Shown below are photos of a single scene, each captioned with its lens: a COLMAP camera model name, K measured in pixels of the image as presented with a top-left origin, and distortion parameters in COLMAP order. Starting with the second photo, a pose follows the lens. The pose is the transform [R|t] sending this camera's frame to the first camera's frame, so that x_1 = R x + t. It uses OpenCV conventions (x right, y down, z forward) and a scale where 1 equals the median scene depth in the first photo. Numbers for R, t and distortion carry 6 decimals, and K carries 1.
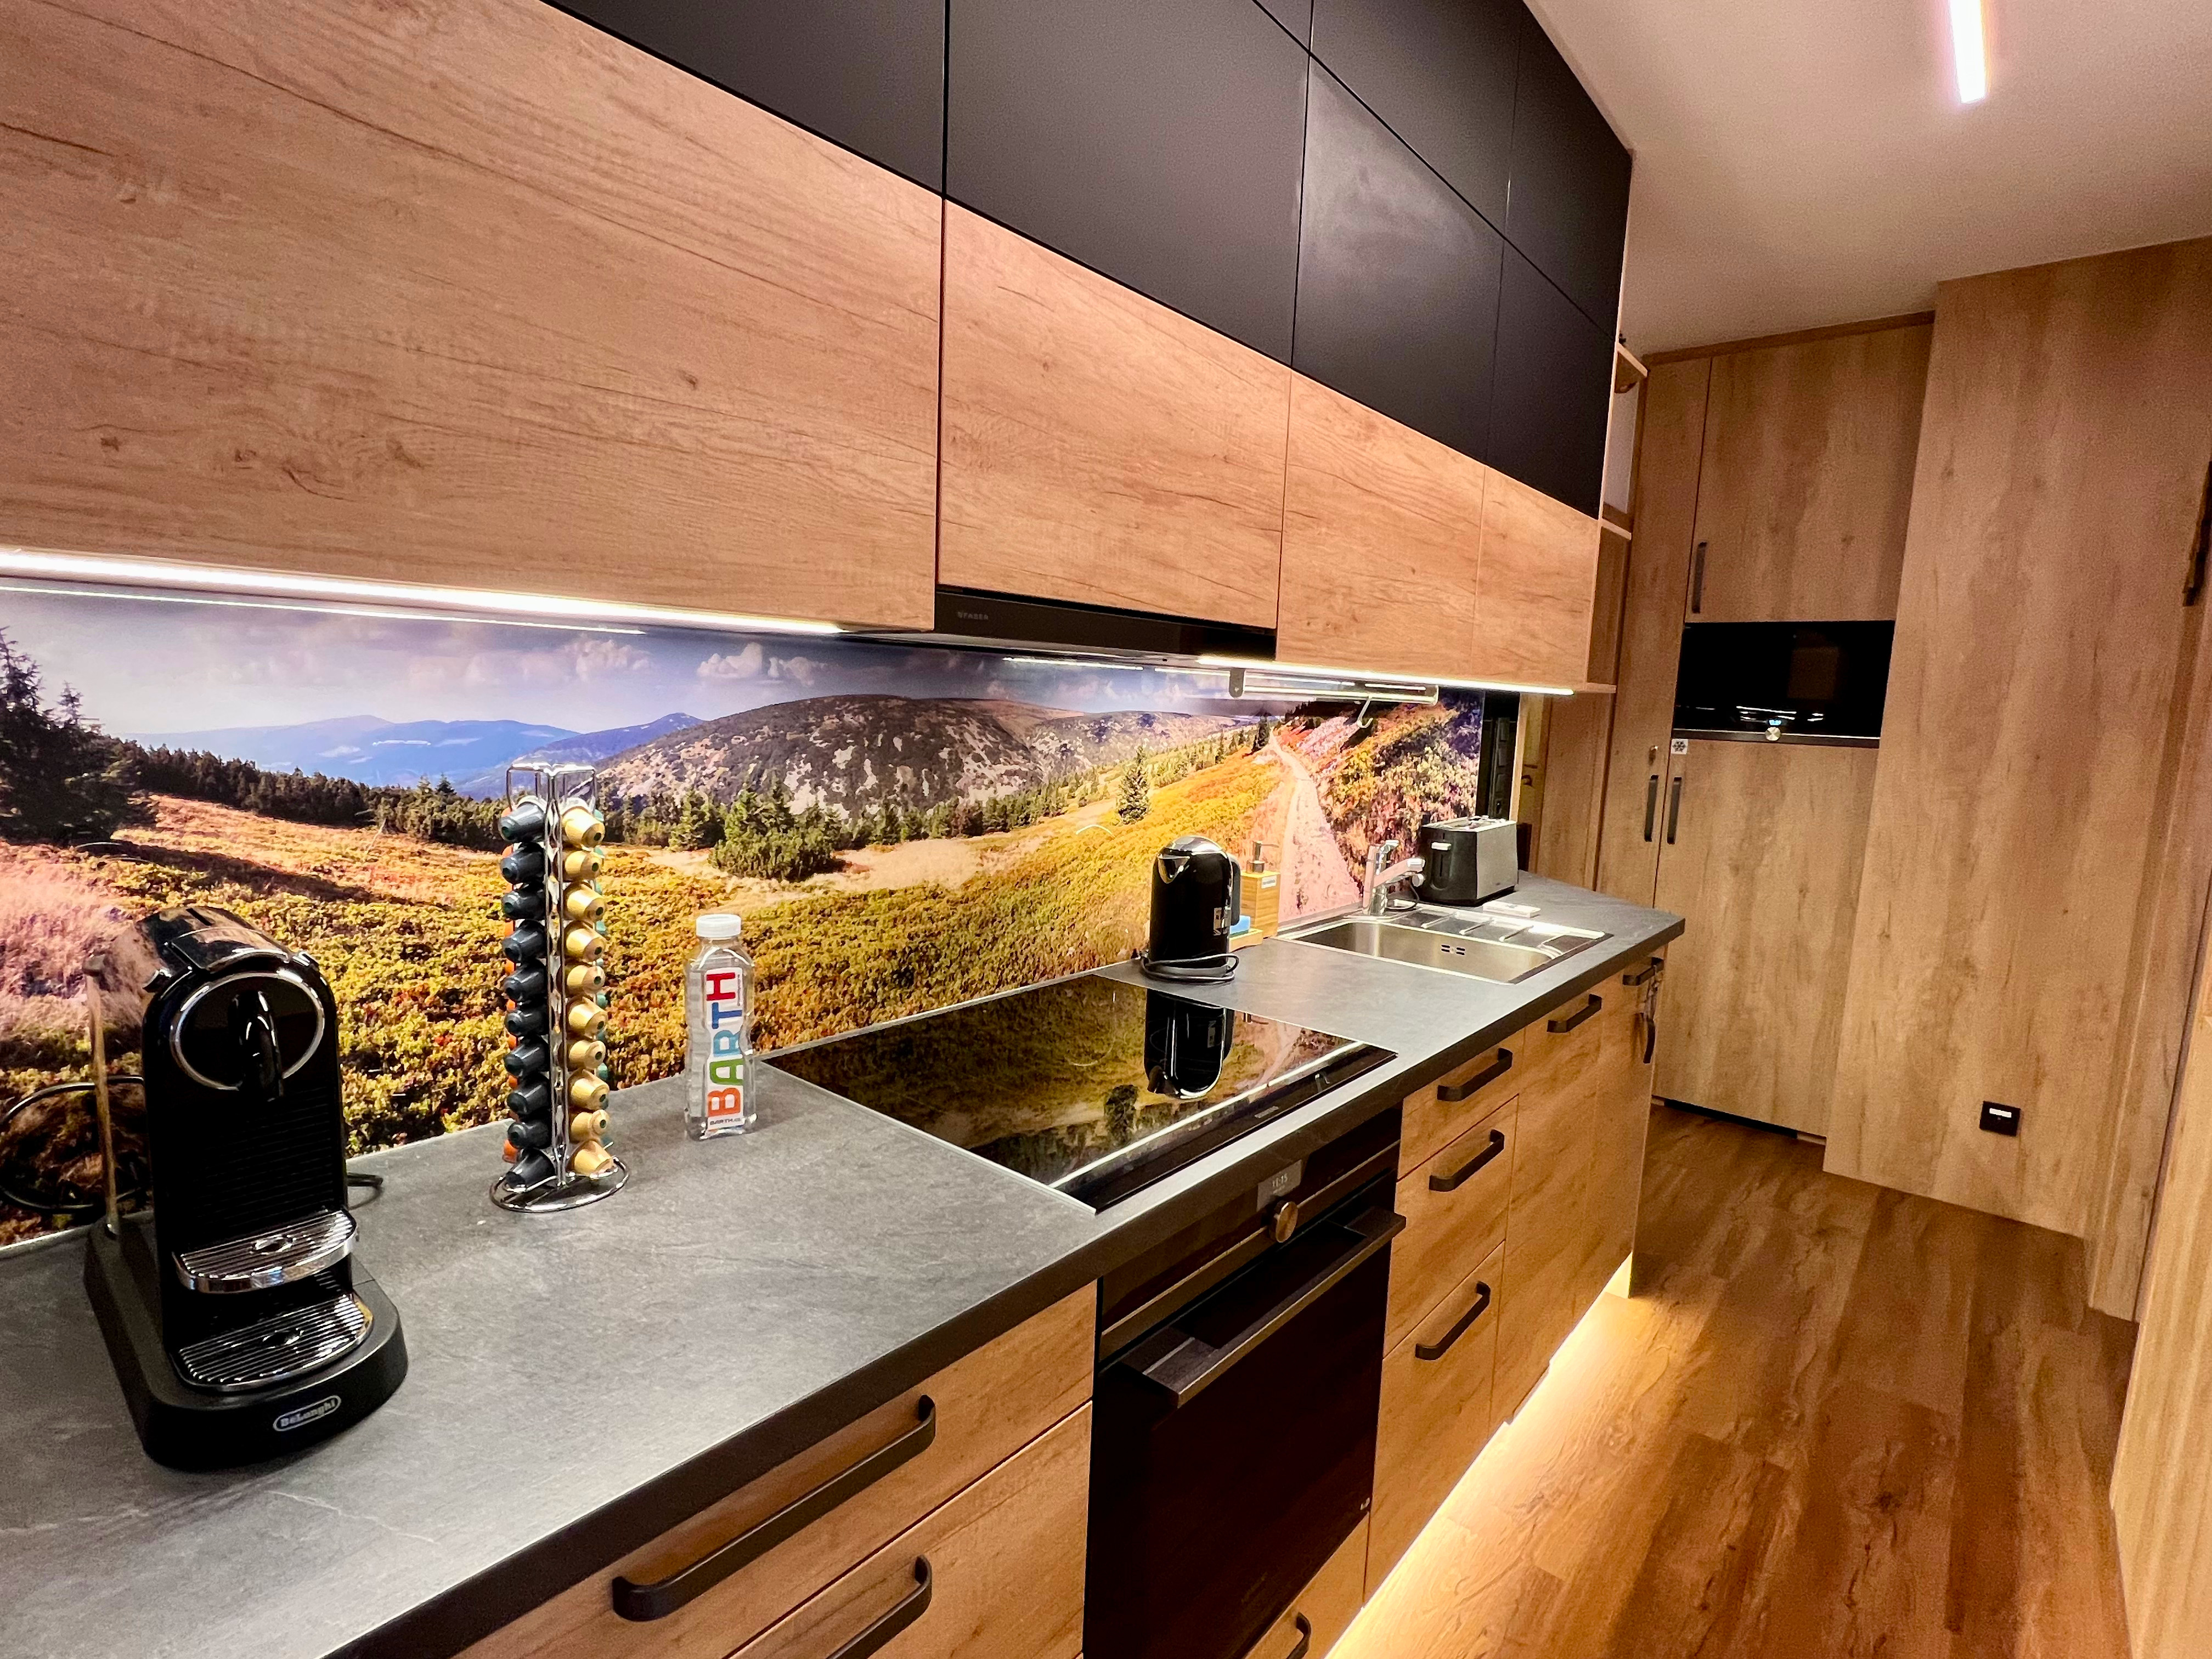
lens RADIAL K [[1054.3, 0, 1104.8], [0, 1054.3, 830.2], [0, 0, 1]] dist [0.001761, 0.000226]
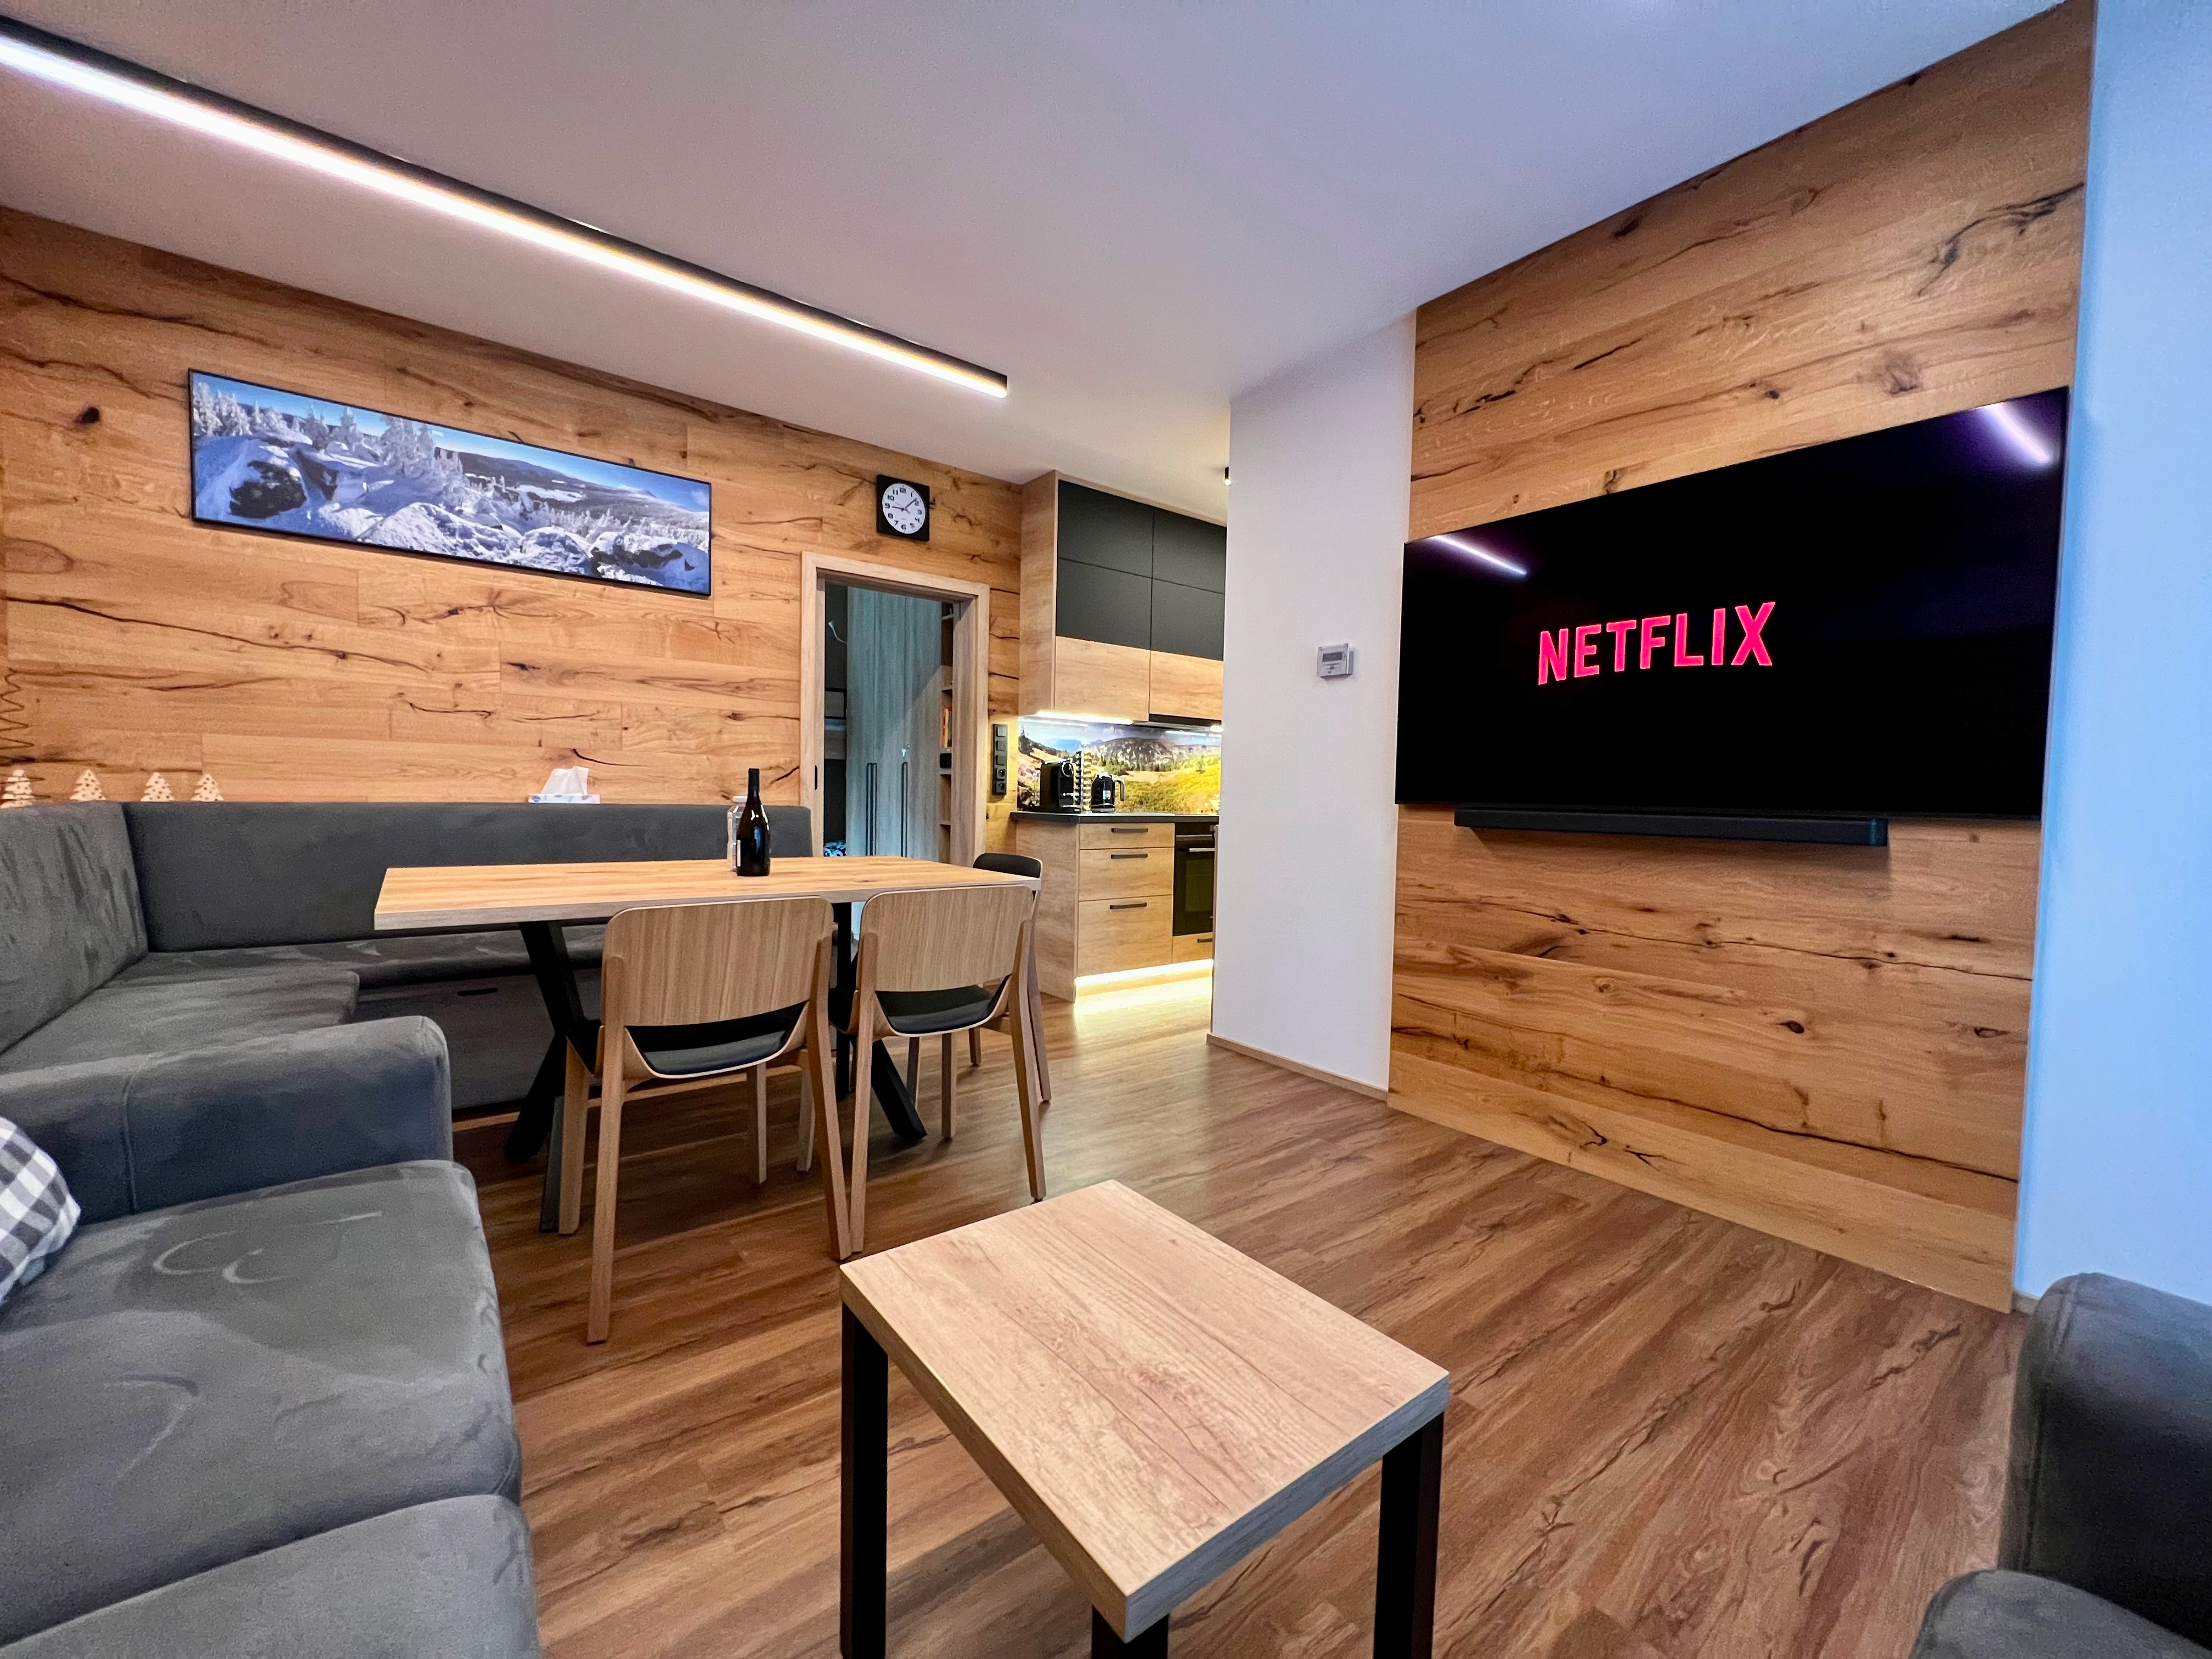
lens RADIAL K [[888.8, 0, 1108.0], [0, 888.8, 829.2], [0, 0, 1]] dist [-0.000013, 0.000000]
pose [[0.981007, -0.009259, -0.193754, 0.400767], [-0.008247, 0.995966, -0.089350, 0.602616], [0.193799, 0.089250, 0.976973, -2.702078]]
